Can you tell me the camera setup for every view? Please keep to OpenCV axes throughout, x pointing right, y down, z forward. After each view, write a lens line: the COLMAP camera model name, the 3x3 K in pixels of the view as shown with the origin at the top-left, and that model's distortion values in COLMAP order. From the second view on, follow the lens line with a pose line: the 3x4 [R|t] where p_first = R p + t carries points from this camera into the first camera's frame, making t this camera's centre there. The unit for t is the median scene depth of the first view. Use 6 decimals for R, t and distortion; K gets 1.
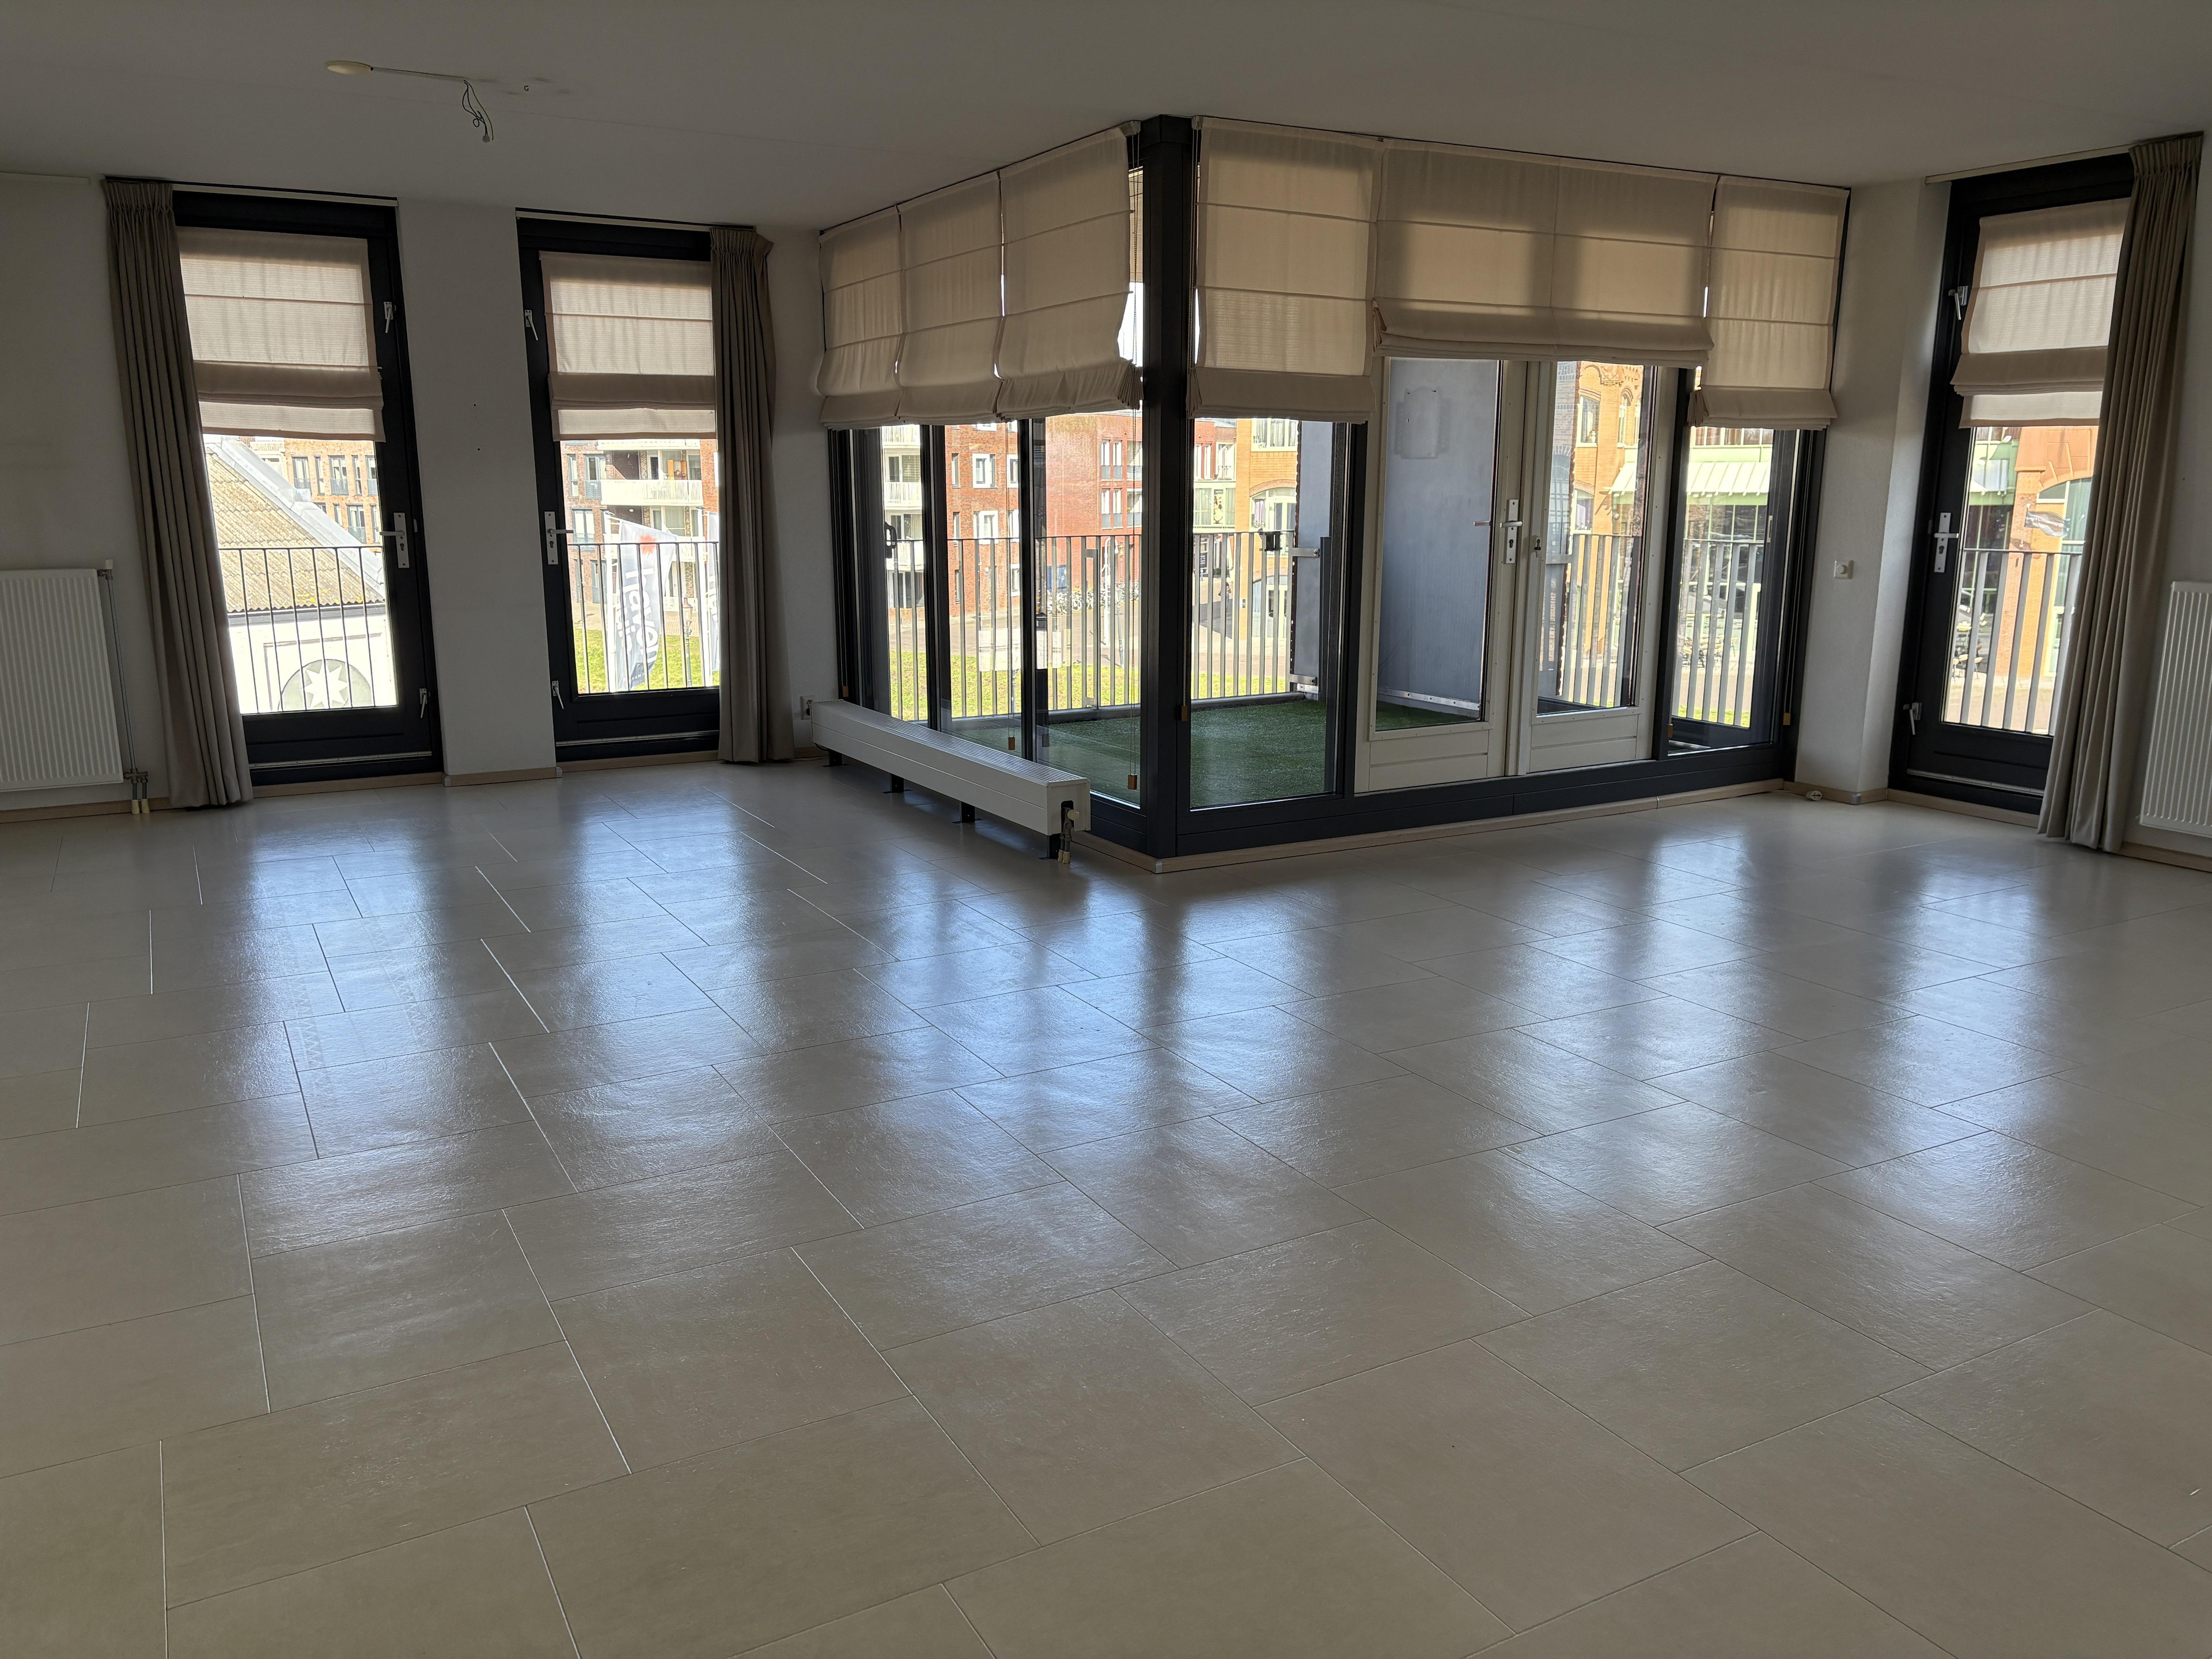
lens RADIAL K [[1666.5, 0, 1093.0], [0, 1666.5, 835.7], [0, 0, 1]] dist [0.059689, -0.055035]
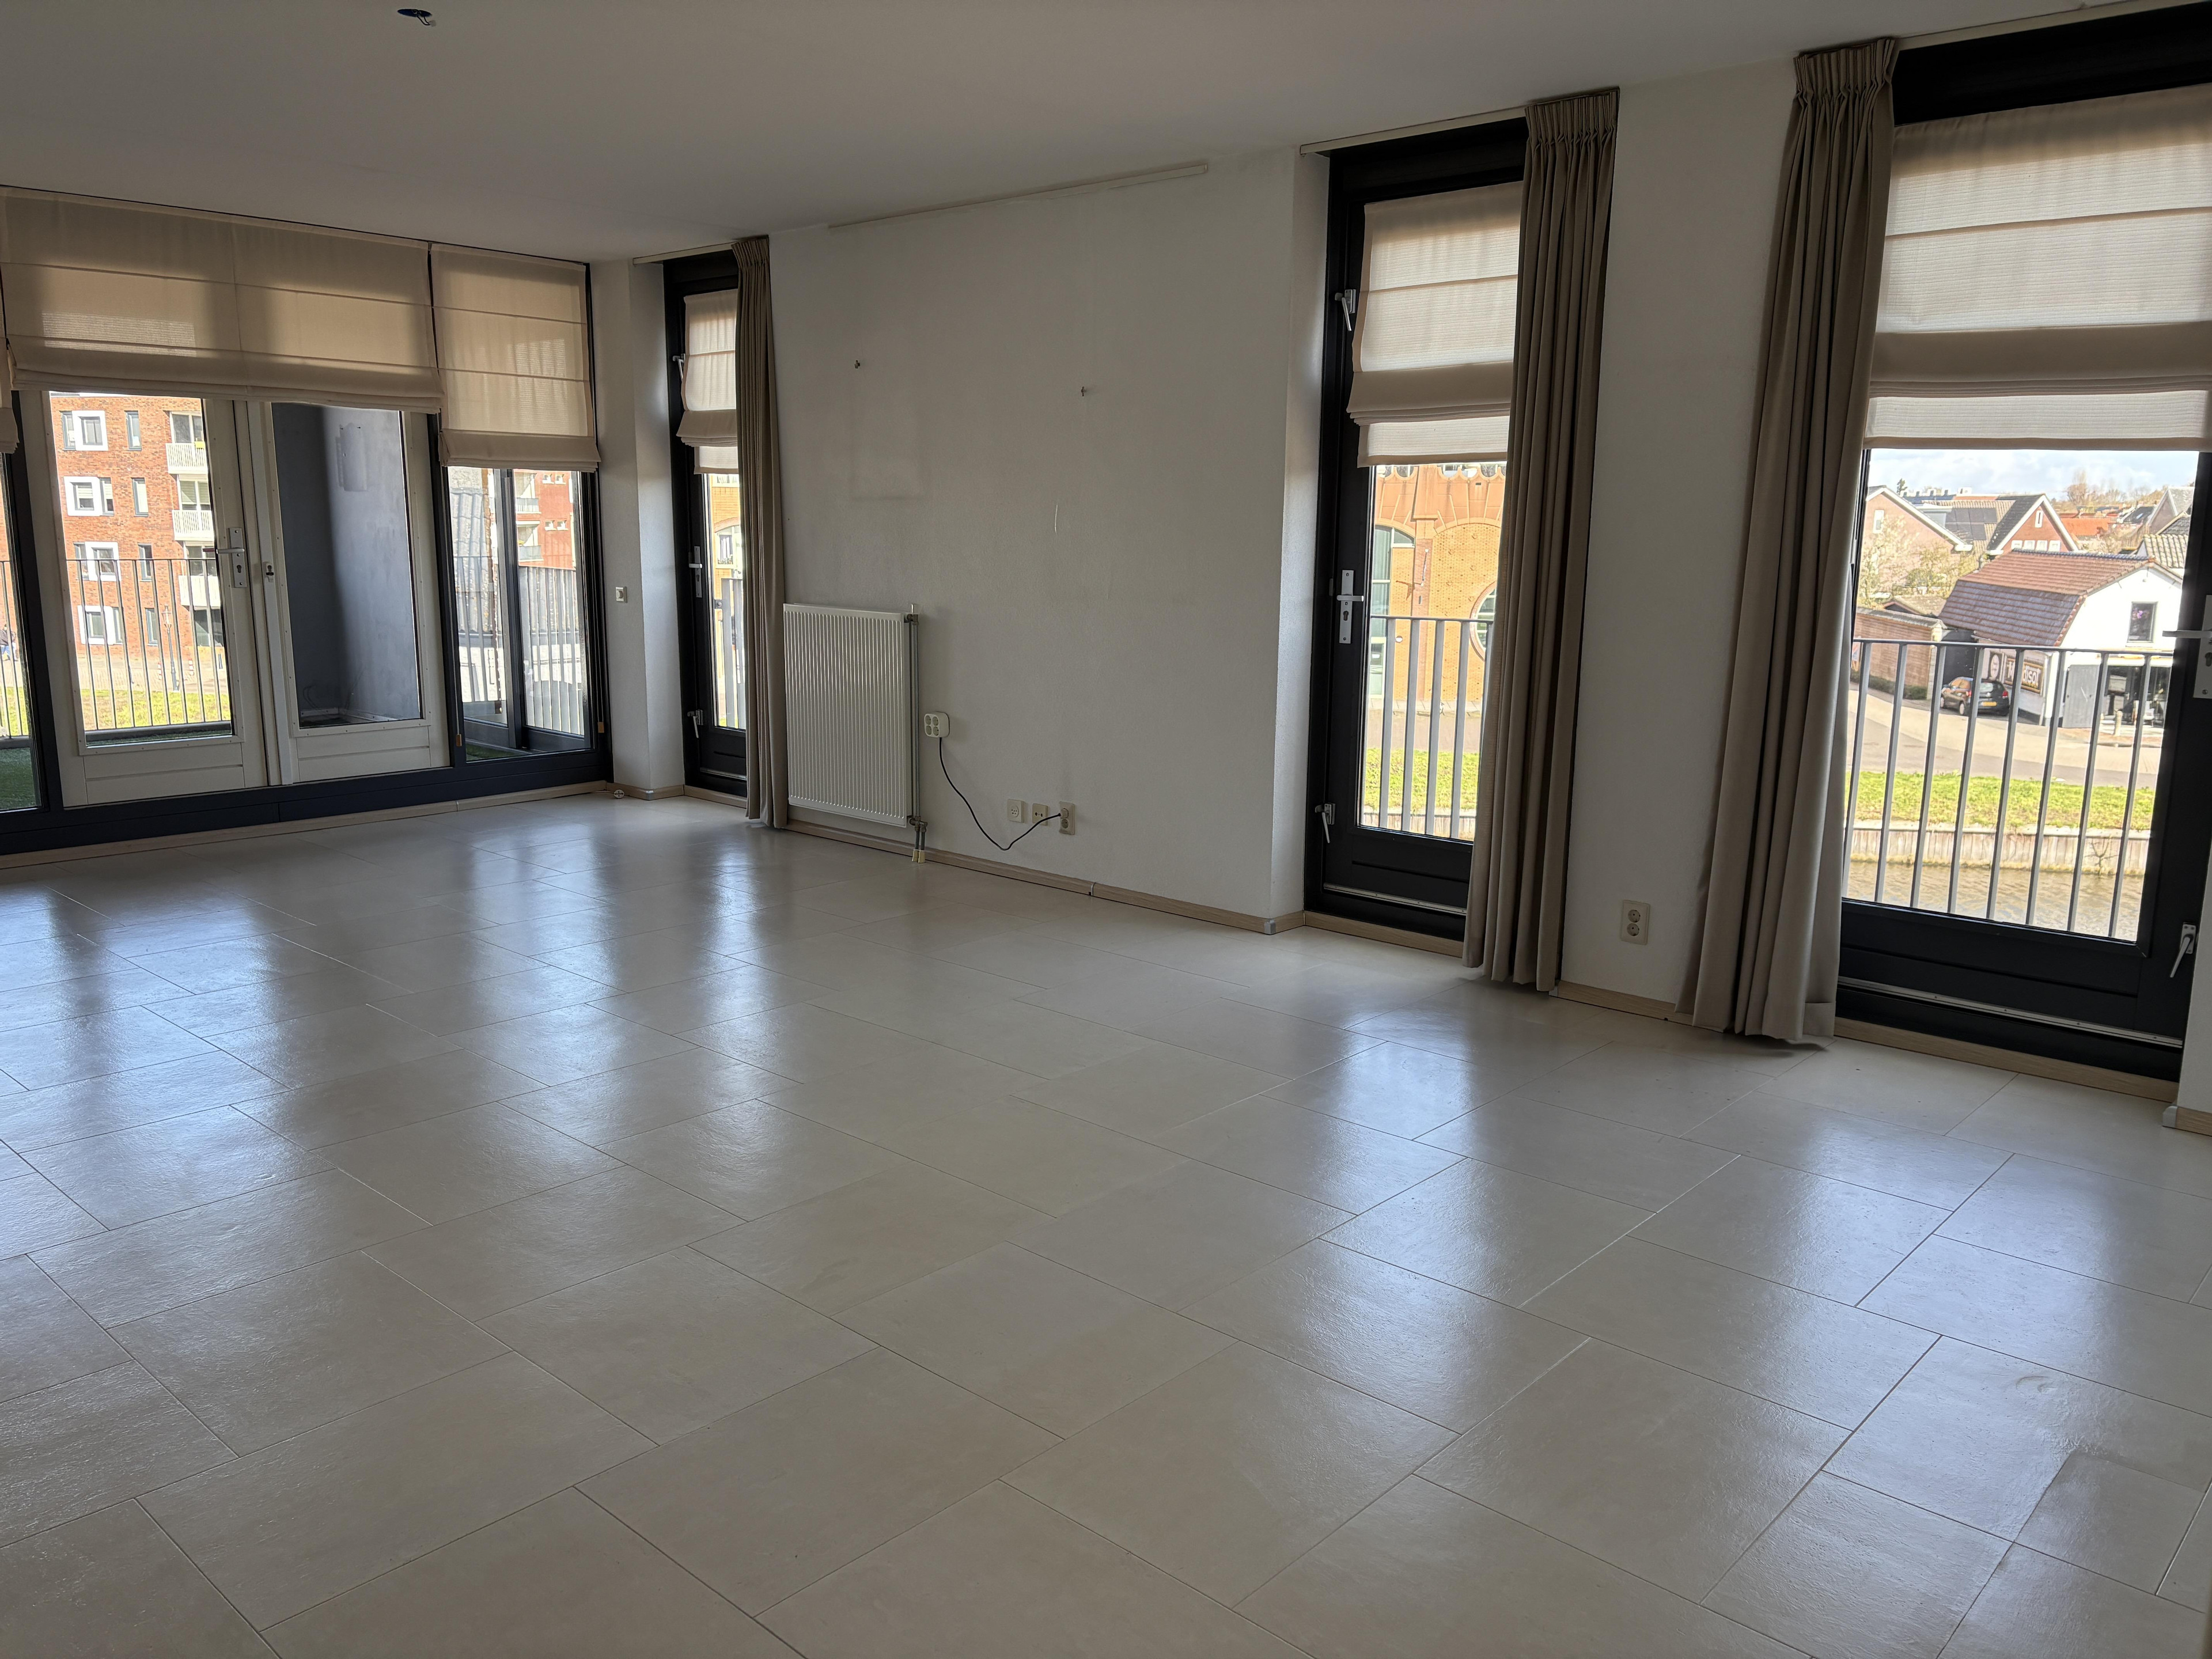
lens RADIAL K [[1666.5, 0, 1102.7], [0, 1666.5, 829.5], [0, 0, 1]] dist [0.059689, -0.055035]
pose [[0.948479, -0.048786, 0.313061, 0.391333], [0.056702, 0.998259, -0.016224, 0.037455], [-0.311724, 0.033139, 0.949594, -0.174211]]
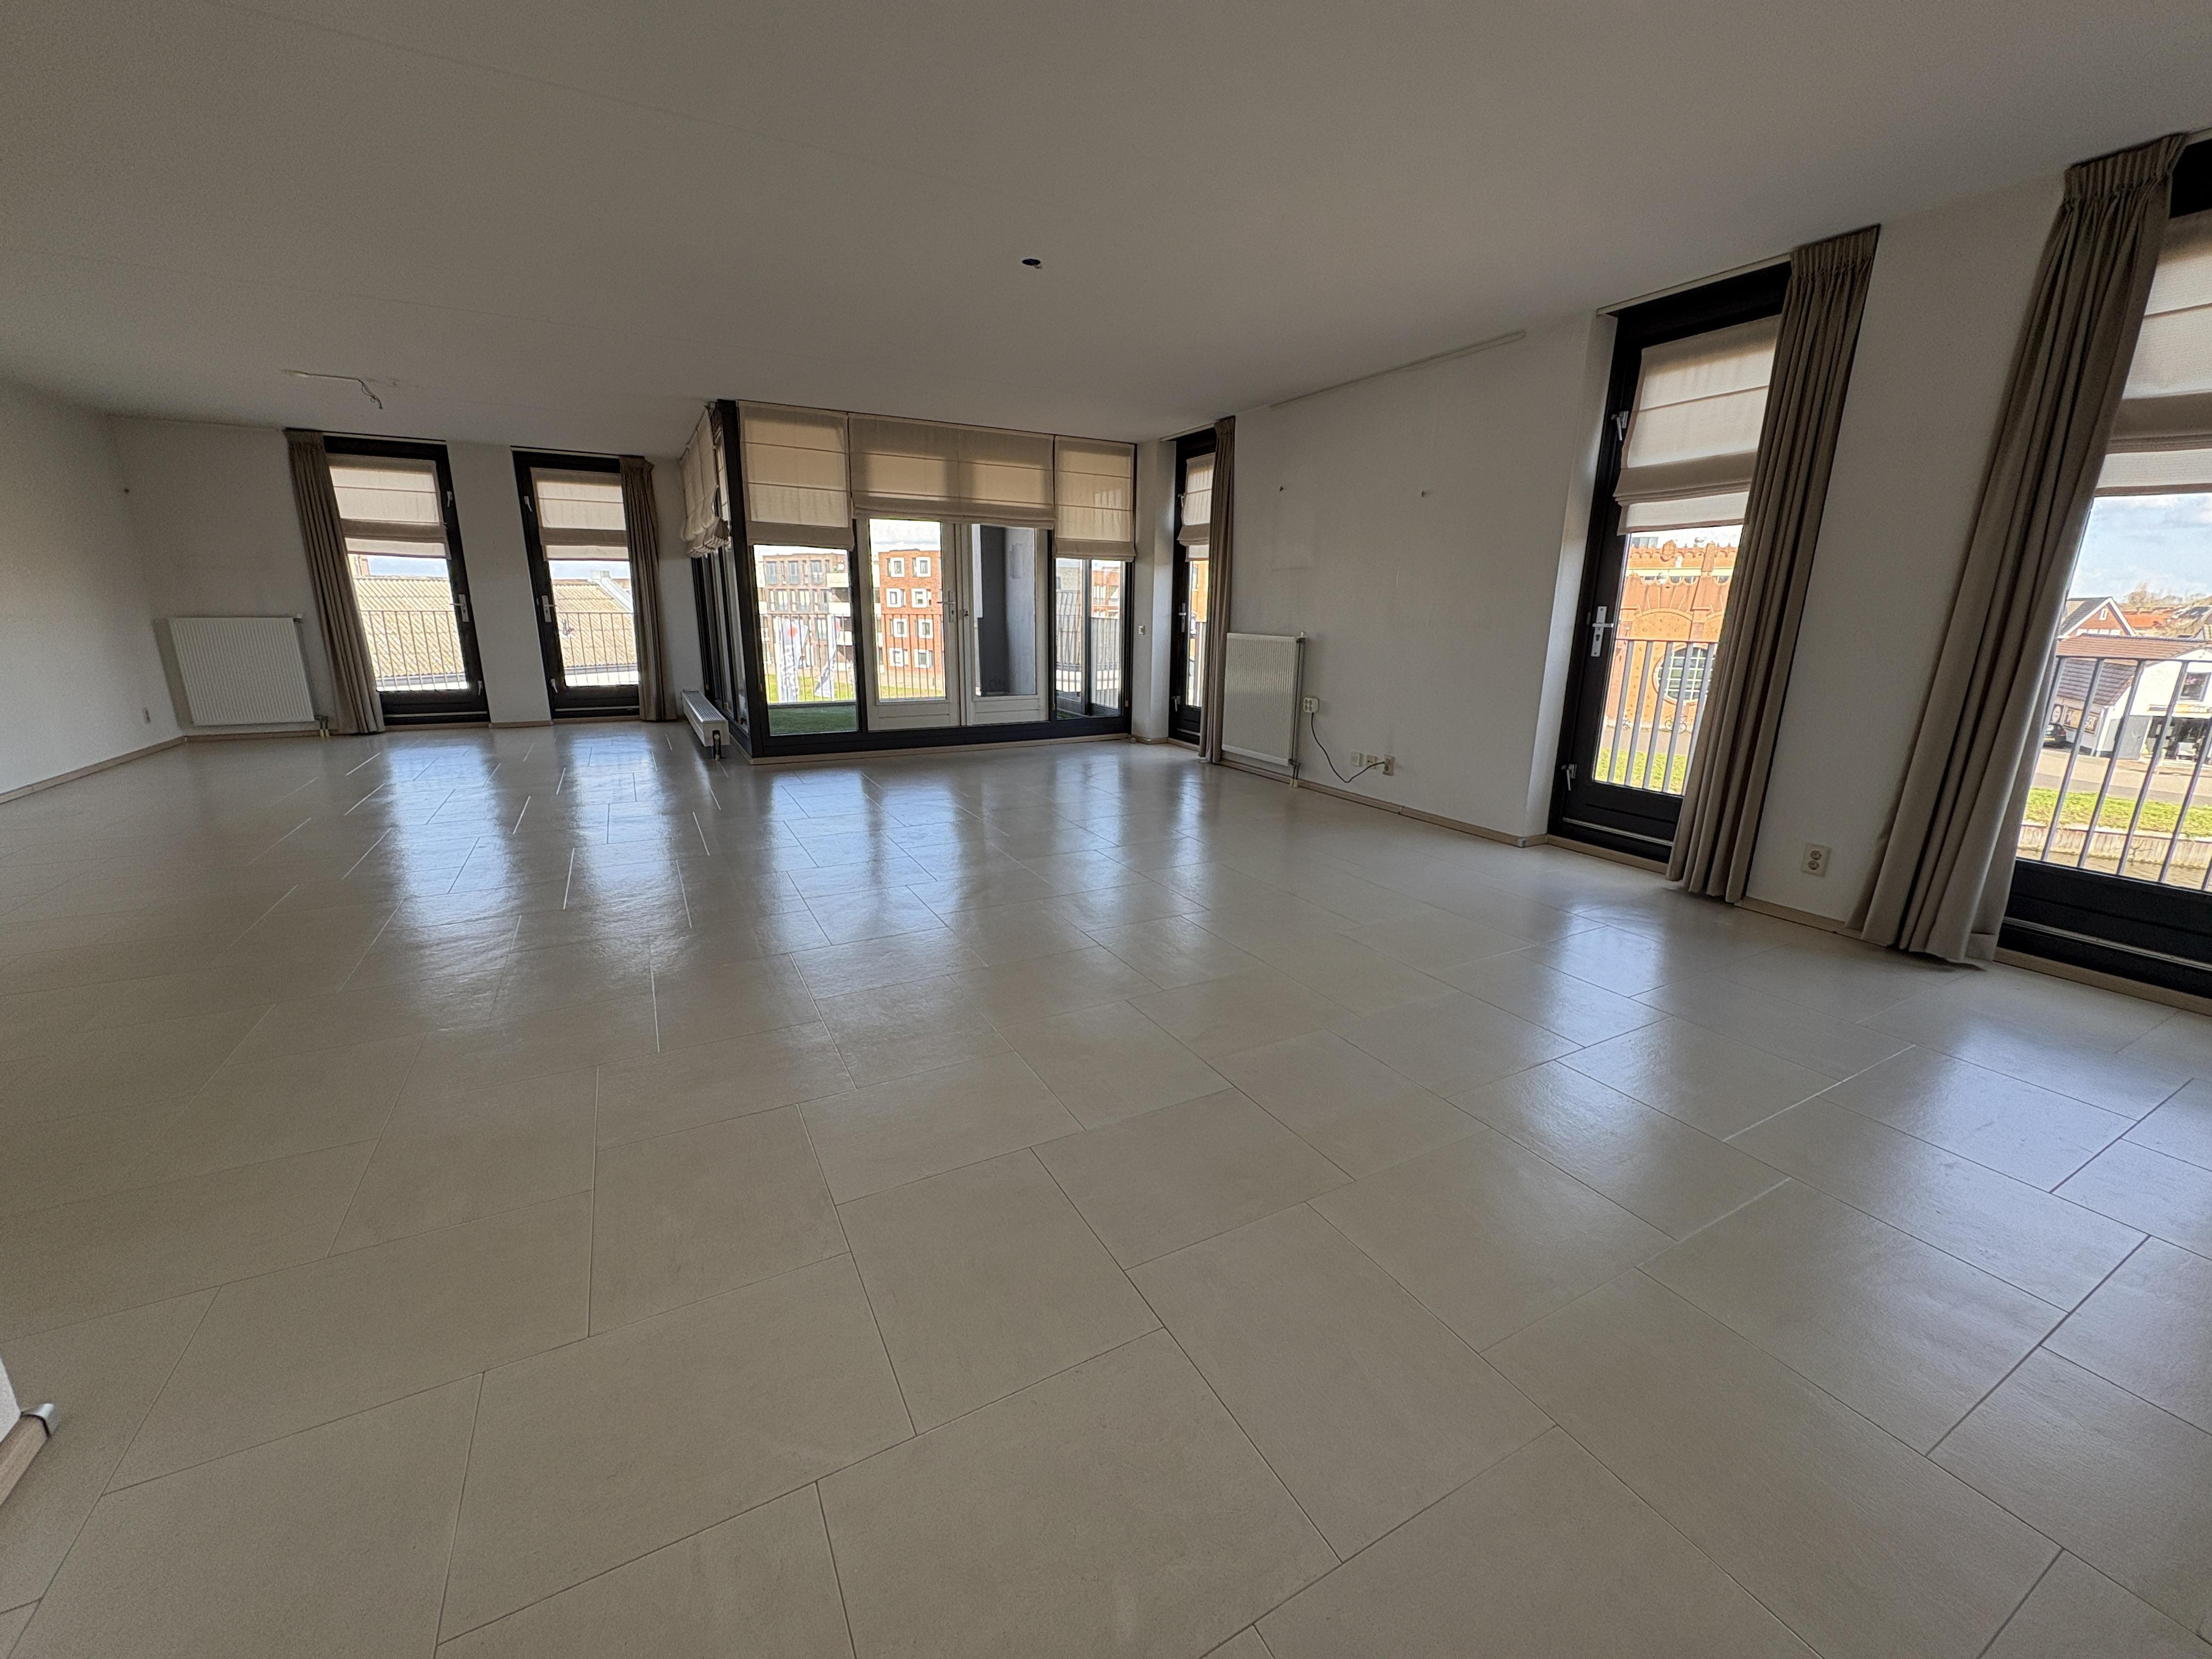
lens RADIAL K [[877.5, 0, 1106.8], [0, 877.5, 830.0], [0, 0, 1]] dist [-0.000282, -0.000169]
pose [[0.999848, 0.015470, -0.007993, 0.415088], [-0.015154, 0.999157, 0.038164, 0.046480], [0.008577, -0.038038, 0.999240, -0.087356]]
